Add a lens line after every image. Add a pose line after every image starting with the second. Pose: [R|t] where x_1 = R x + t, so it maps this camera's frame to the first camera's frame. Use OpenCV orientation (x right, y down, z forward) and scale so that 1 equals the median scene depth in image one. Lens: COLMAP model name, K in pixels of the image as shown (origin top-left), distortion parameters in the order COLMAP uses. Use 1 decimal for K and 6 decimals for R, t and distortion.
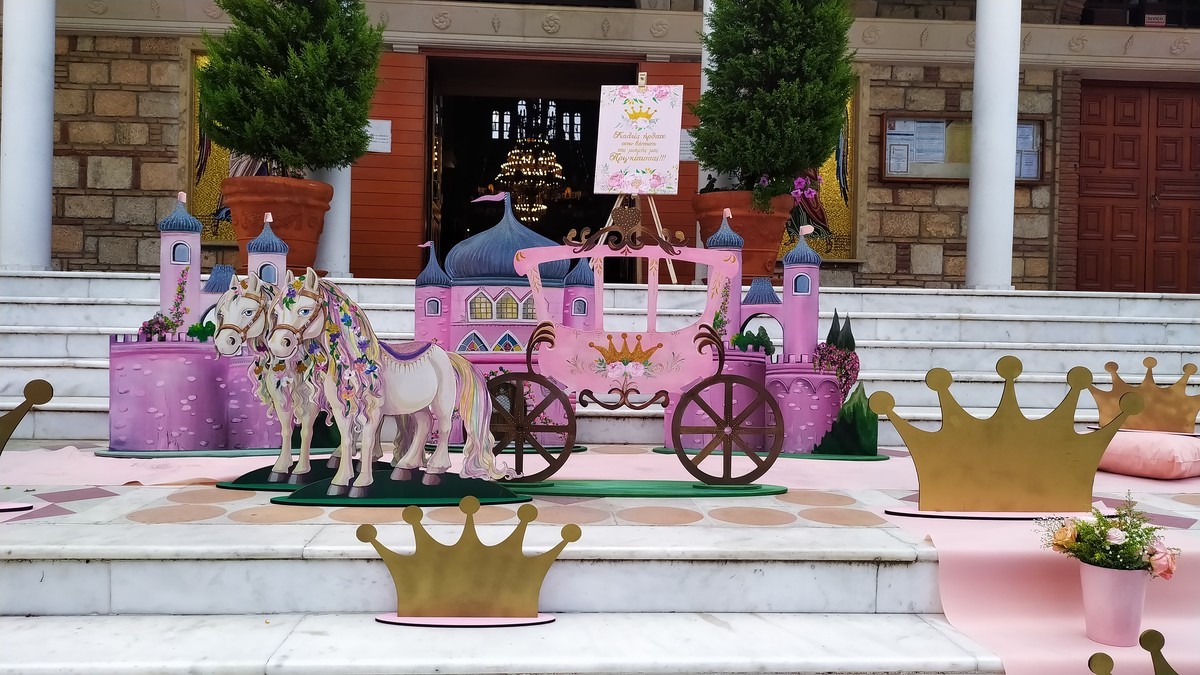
lens RADIAL K [[875.9, 0, 603.9], [0, 875.9, 377.9], [0, 0, 1]] dist [0.042258, -0.056652]
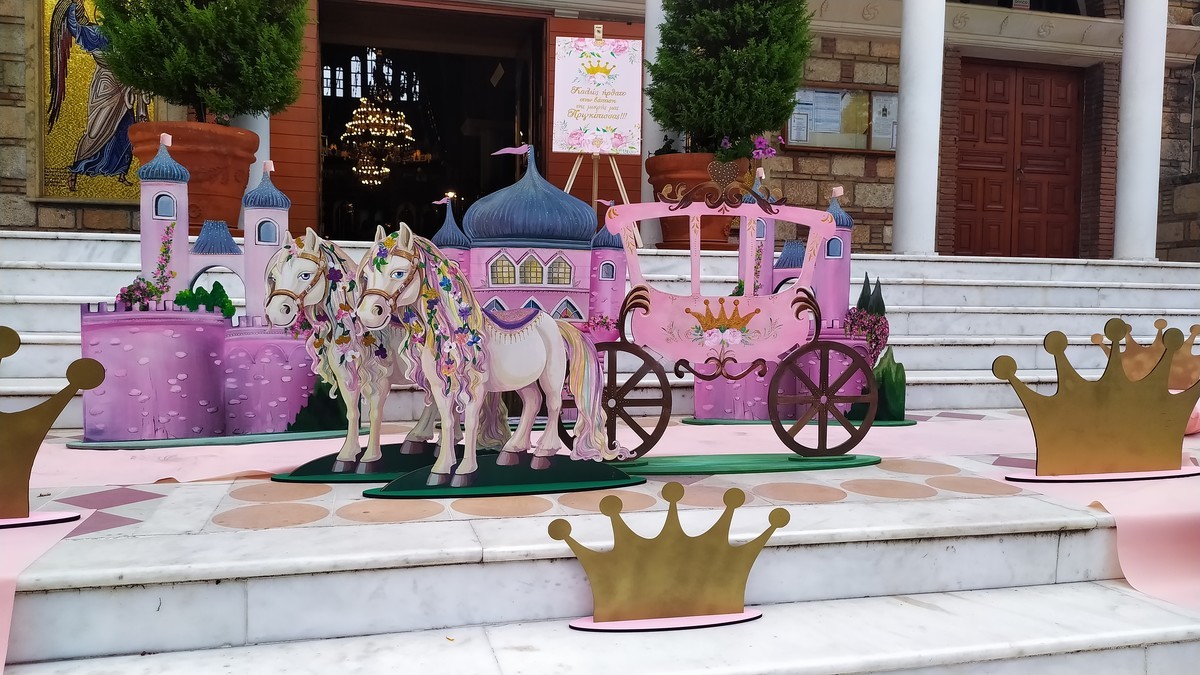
lens RADIAL K [[875.9, 0, 583.6], [0, 875.9, 372.7], [0, 0, 1]] dist [0.042258, -0.056652]
pose [[0.983580, -0.019814, 0.179381, -0.239897], [0.014428, 0.999407, 0.031280, -0.002506], [-0.179895, -0.028178, 0.983282, 0.090489]]
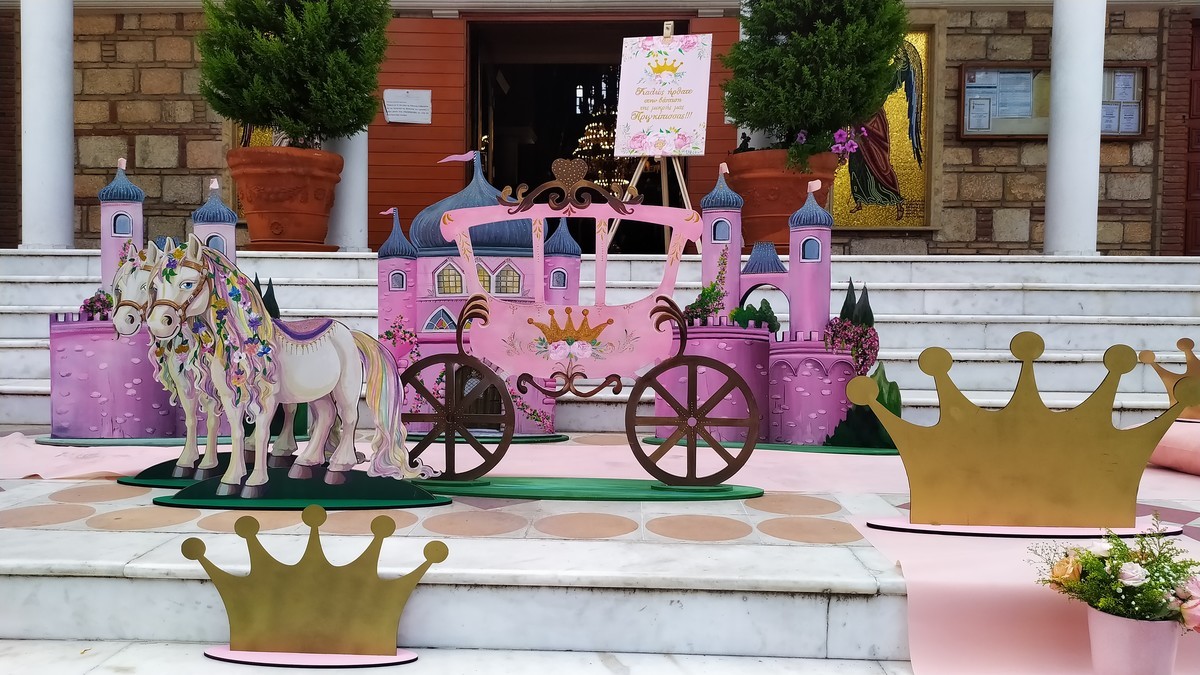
lens RADIAL K [[875.9, 0, 616.8], [0, 875.9, 374.8], [0, 0, 1]] dist [0.042258, -0.056652]
pose [[0.995184, -0.000439, -0.098027, 0.127348], [0.002605, 0.999755, 0.021970, -0.003341], [0.097994, -0.022120, 0.994941, 0.128304]]
